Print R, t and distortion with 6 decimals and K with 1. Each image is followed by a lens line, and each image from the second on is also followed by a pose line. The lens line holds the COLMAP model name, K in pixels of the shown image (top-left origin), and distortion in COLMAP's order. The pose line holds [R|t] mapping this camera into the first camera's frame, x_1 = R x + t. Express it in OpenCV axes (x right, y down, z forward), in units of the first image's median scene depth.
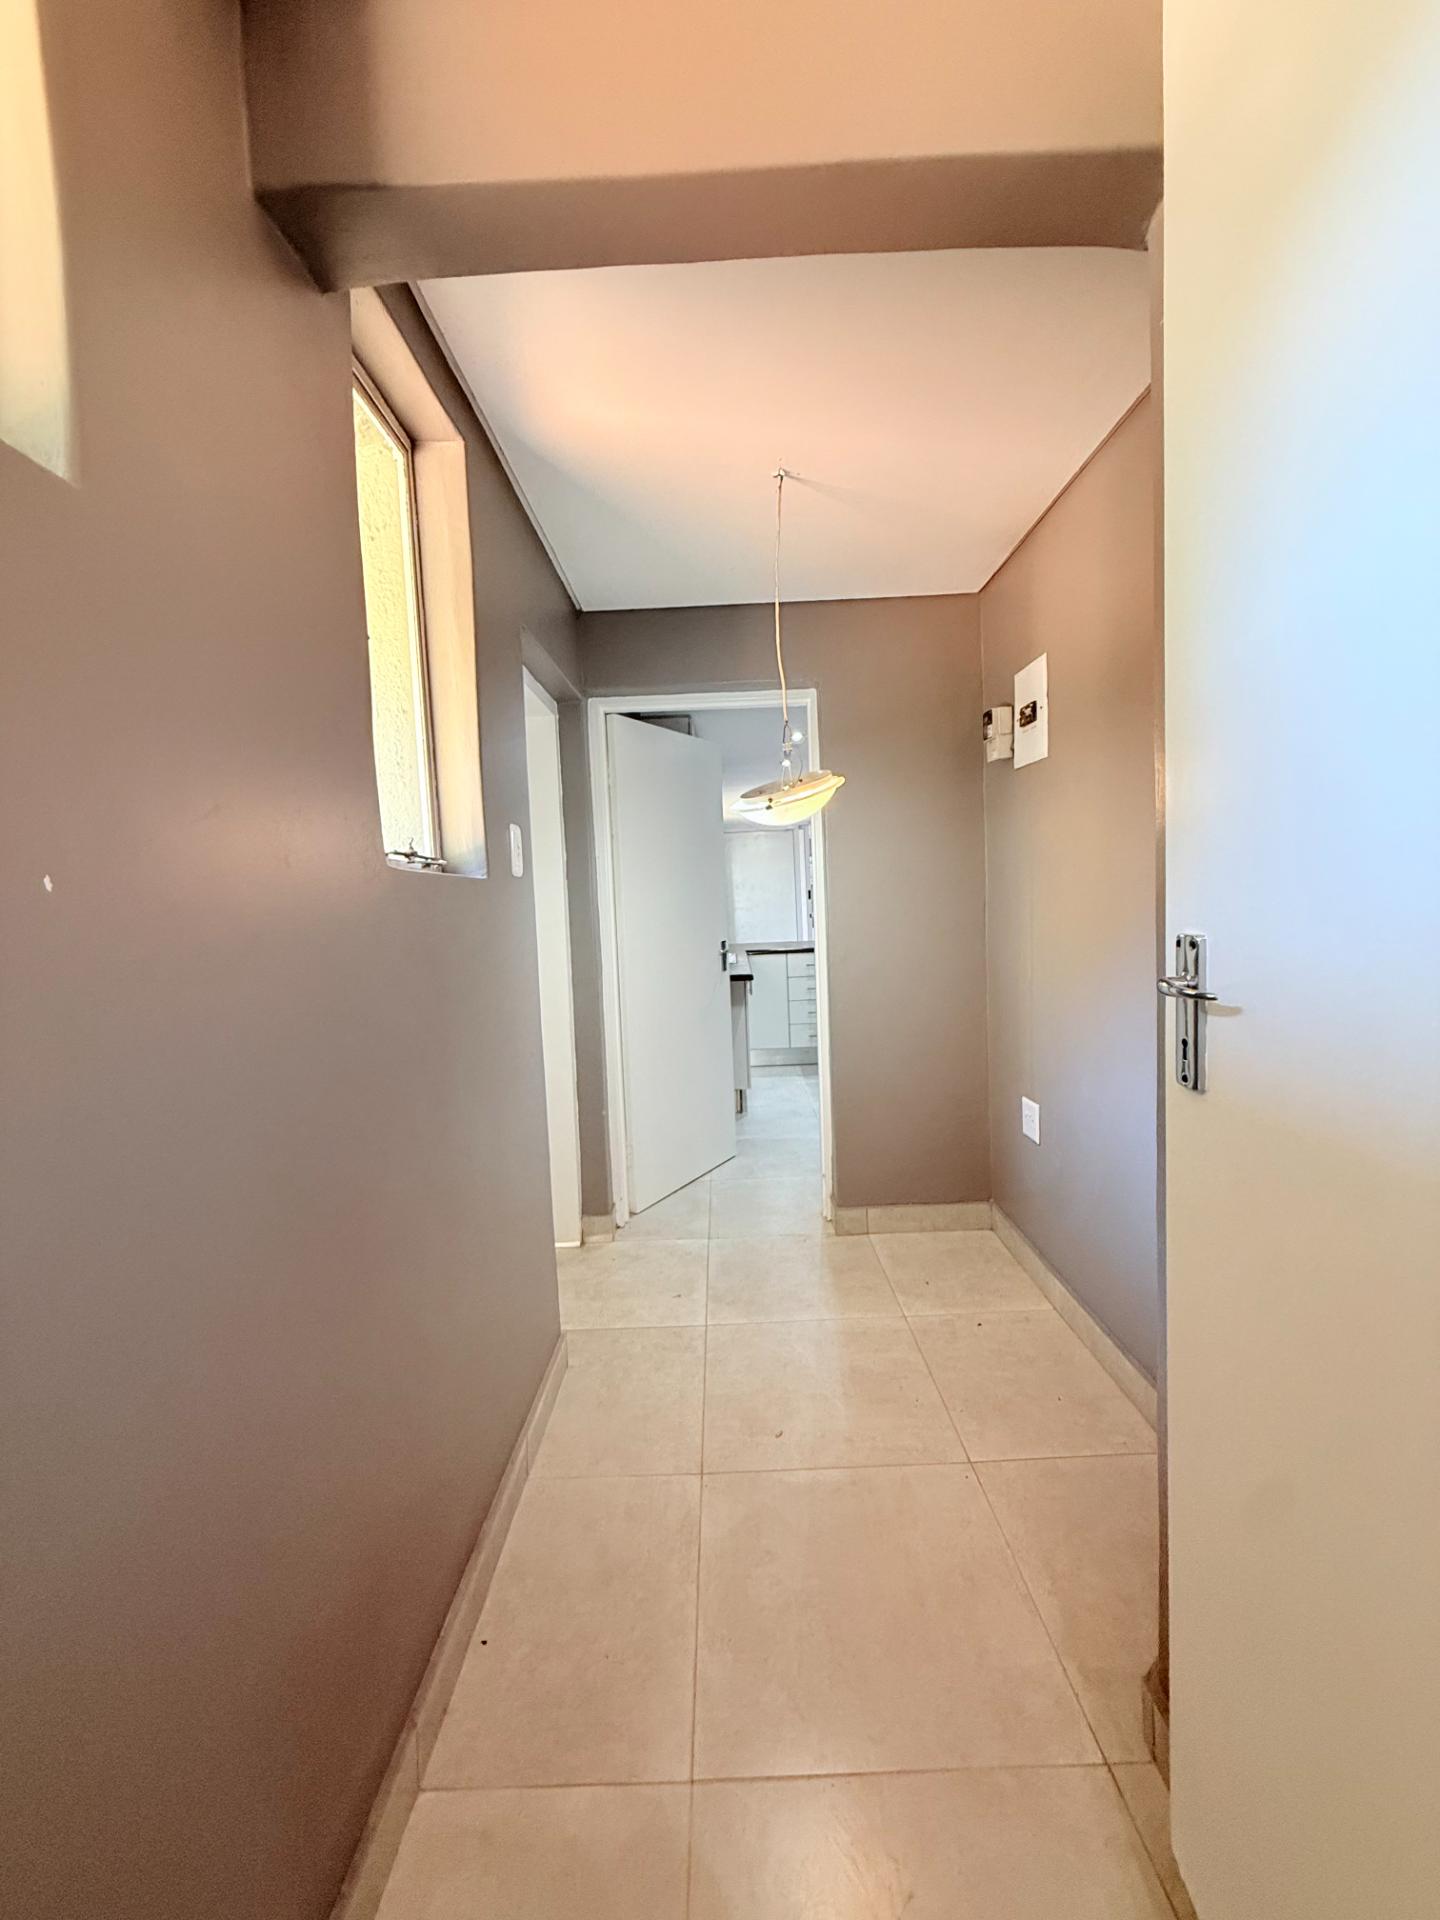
lens RADIAL K [[760.4, 0, 721.5], [0, 760.4, 955.7], [0, 0, 1]] dist [-0.002483, 0.000367]
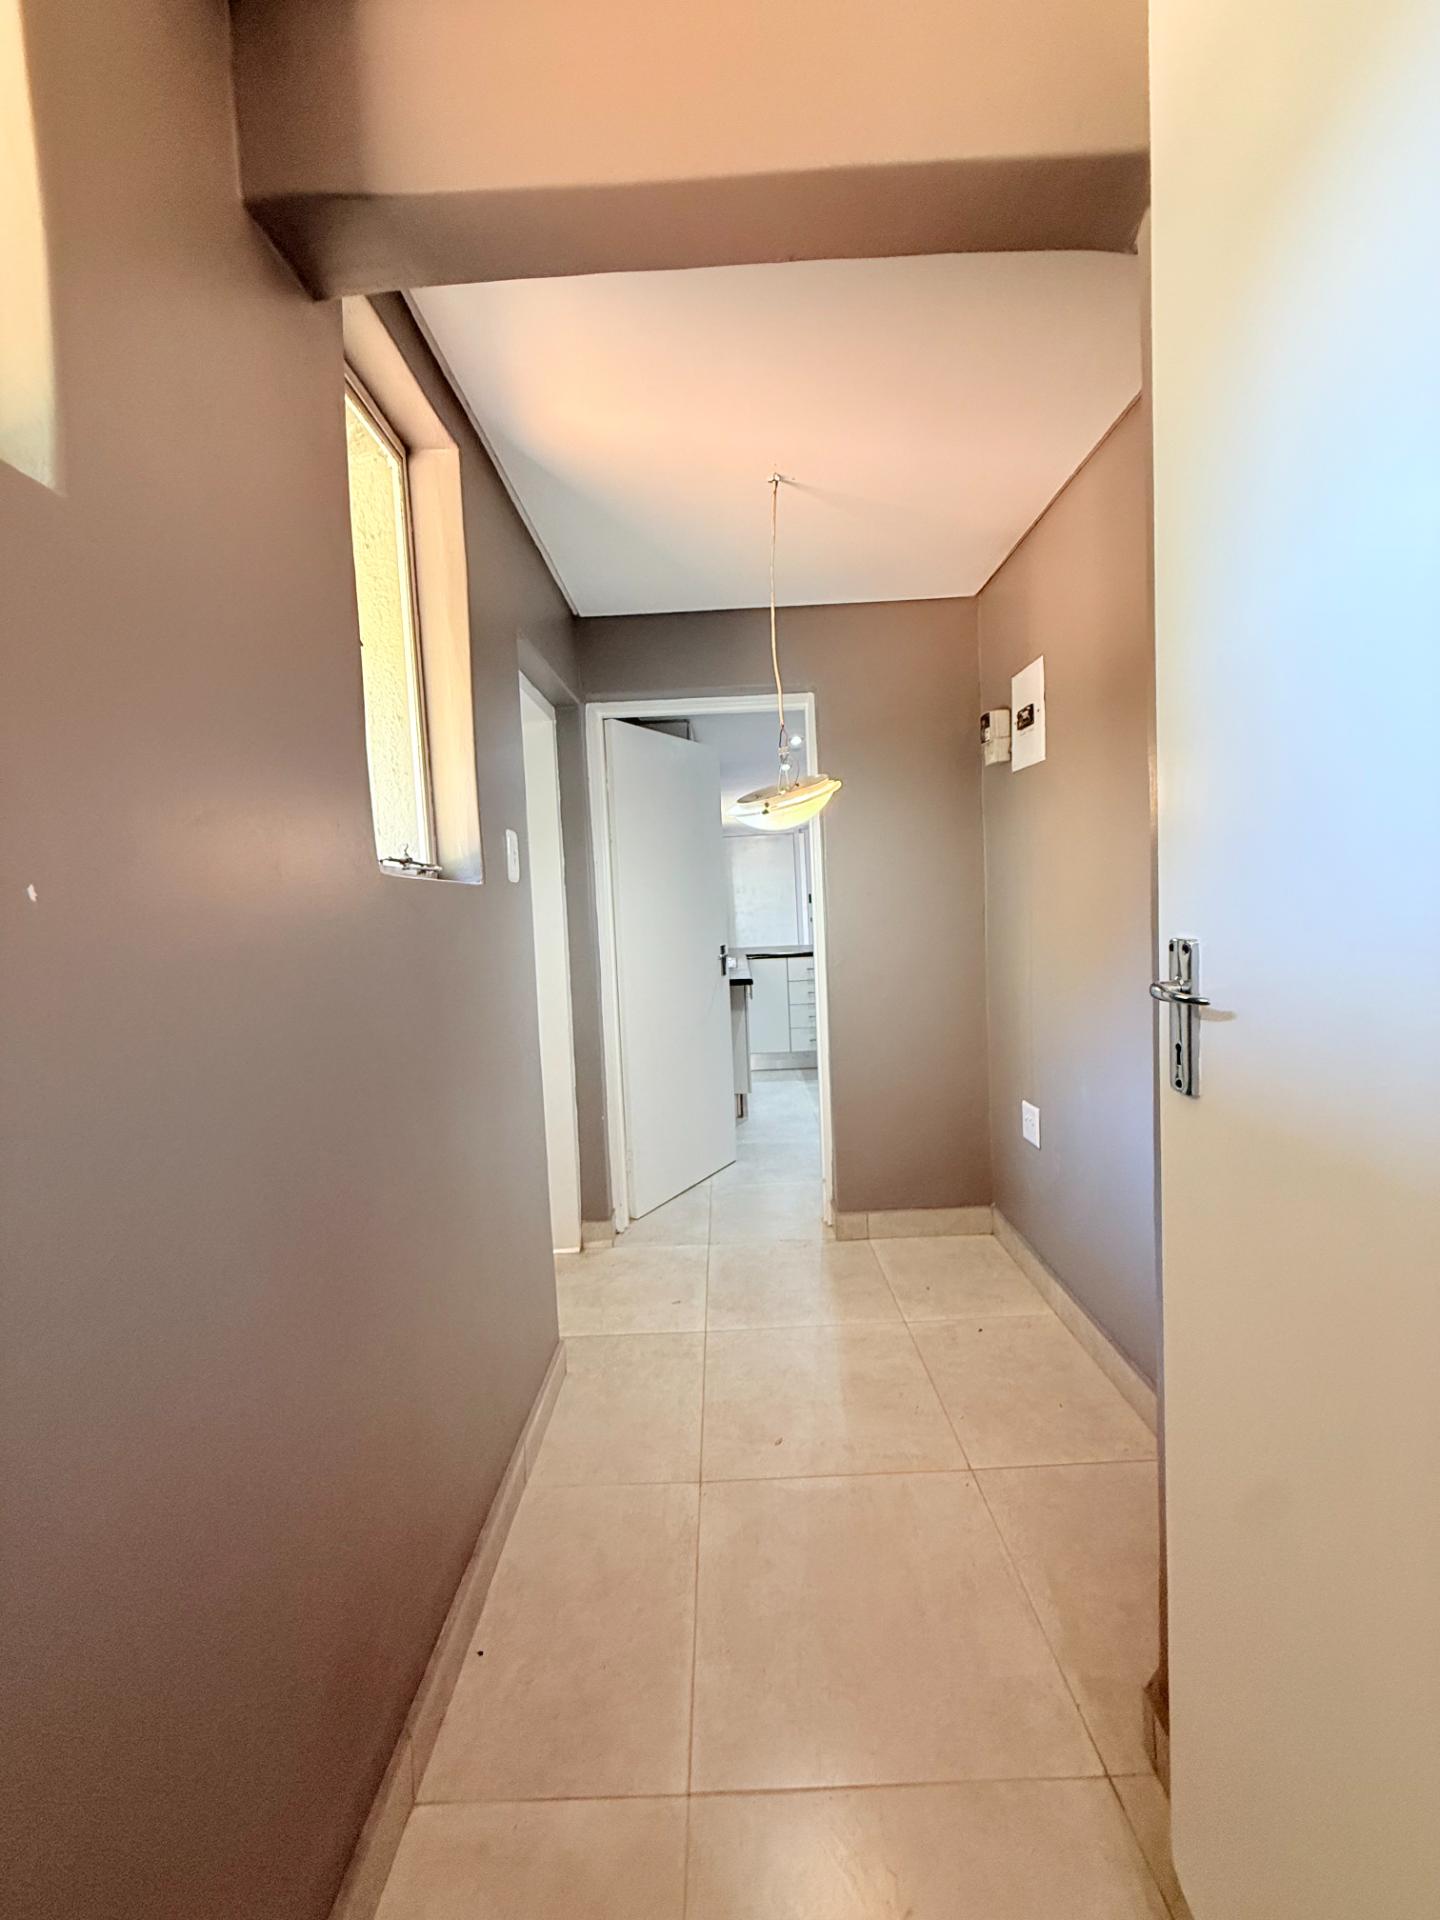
lens RADIAL K [[760.4, 0, 722.3], [0, 760.4, 955.4], [0, 0, 1]] dist [-0.002483, 0.000367]
pose [[0.999990, -0.003983, -0.002223, 0.008799], [0.003971, 0.999978, -0.005323, -0.001646], [0.002244, 0.005314, 0.999983, 0.002565]]
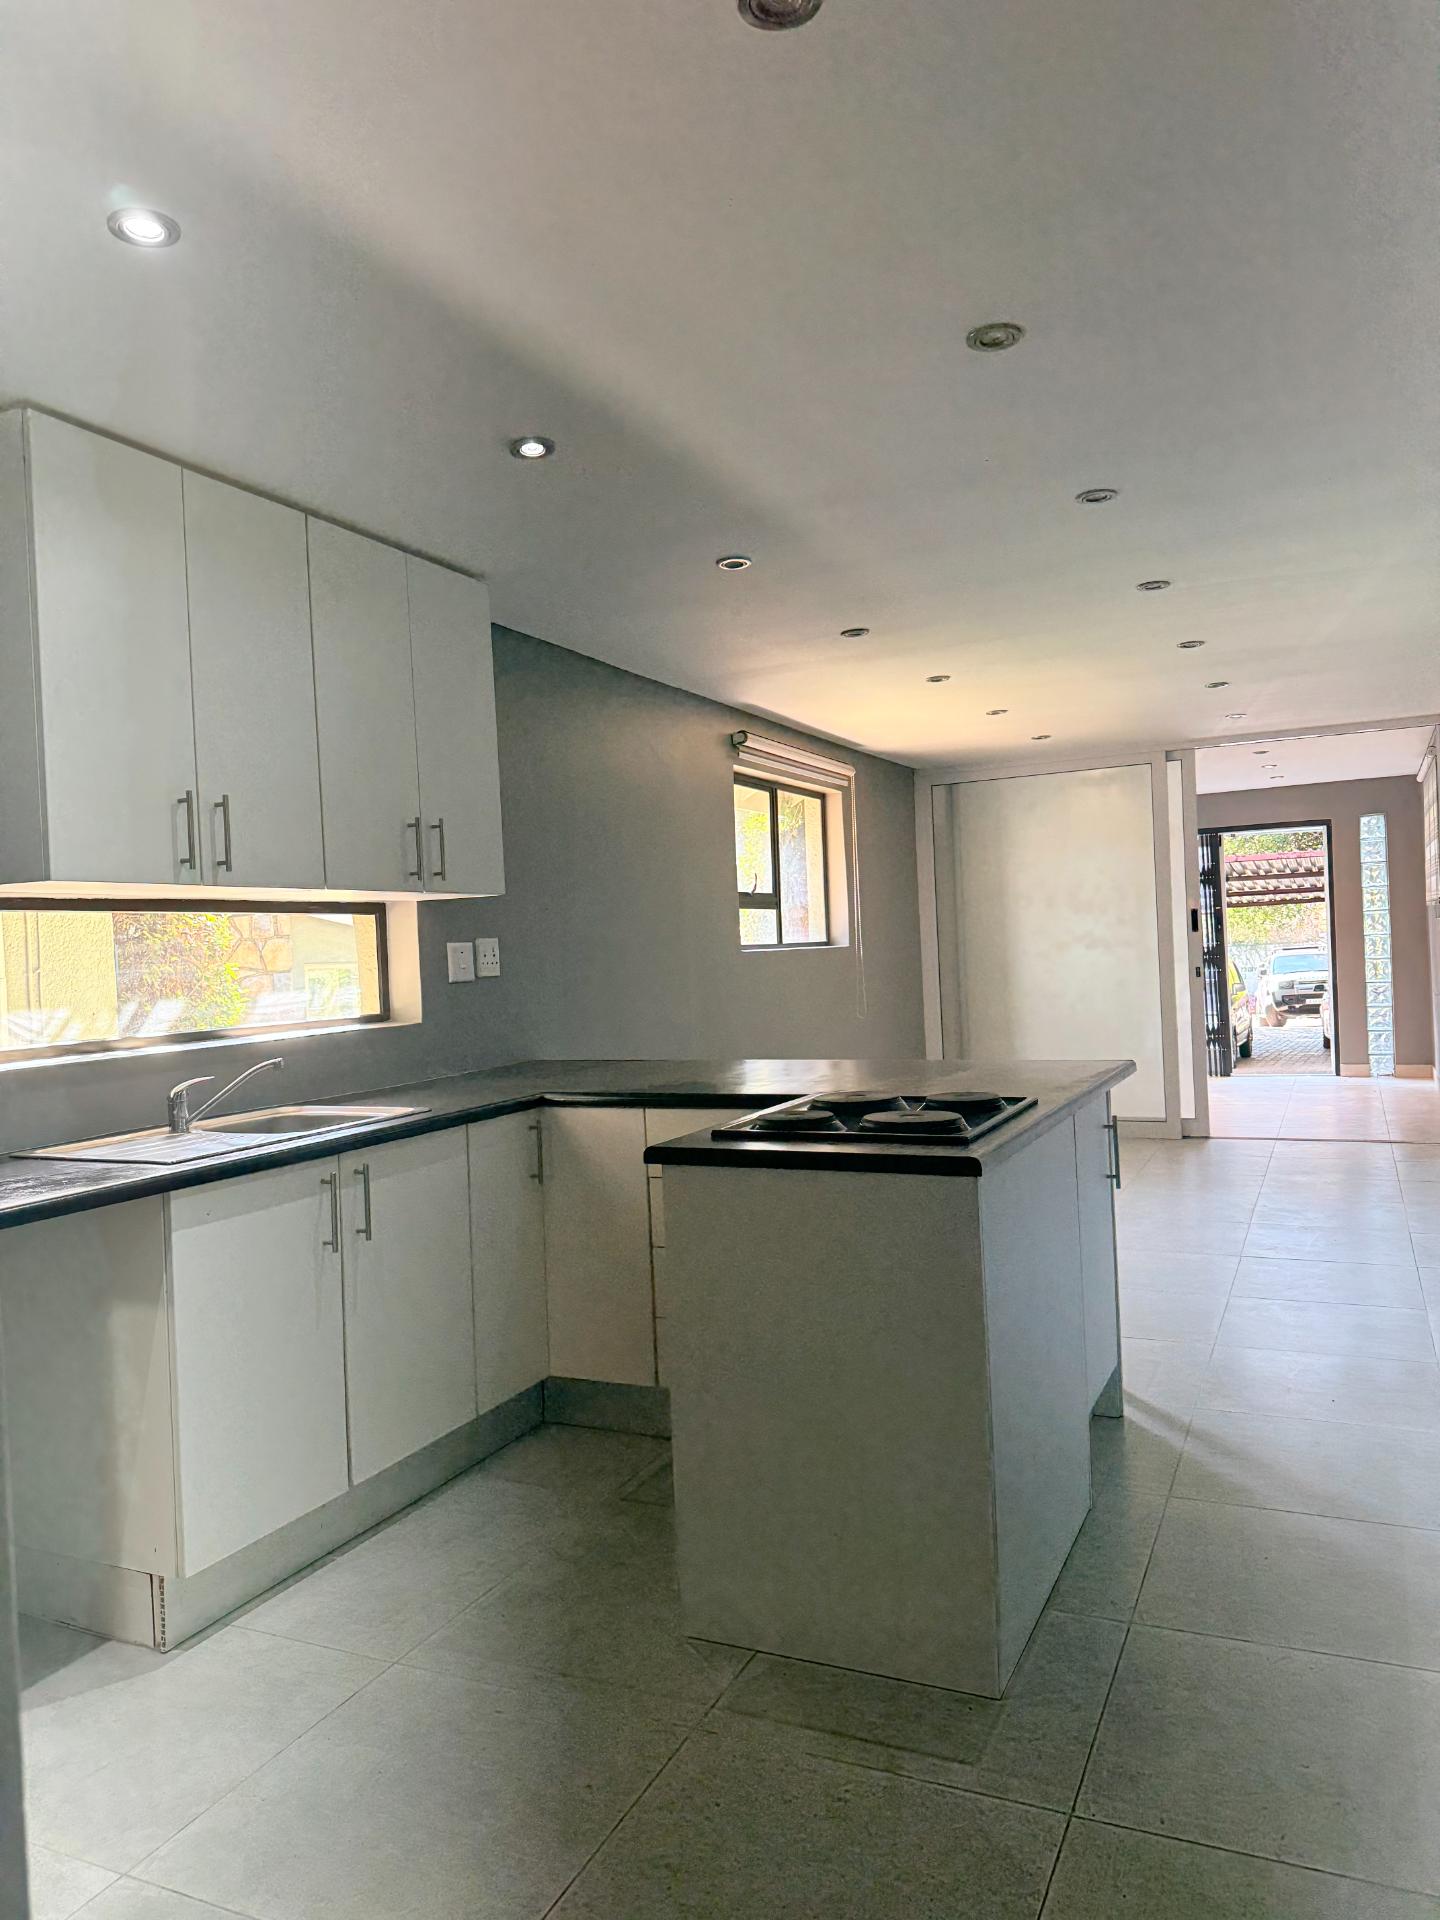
lens RADIAL K [[1337.7, 0, 723.1], [0, 1337.7, 969.5], [0, 0, 1]] dist [0.068353, -0.076814]
pose [[0.909496, 0.010600, -0.415577, 0.942613], [-0.026370, 0.999133, -0.032227, -0.118202], [0.414875, 0.040269, 0.908987, 1.196974]]
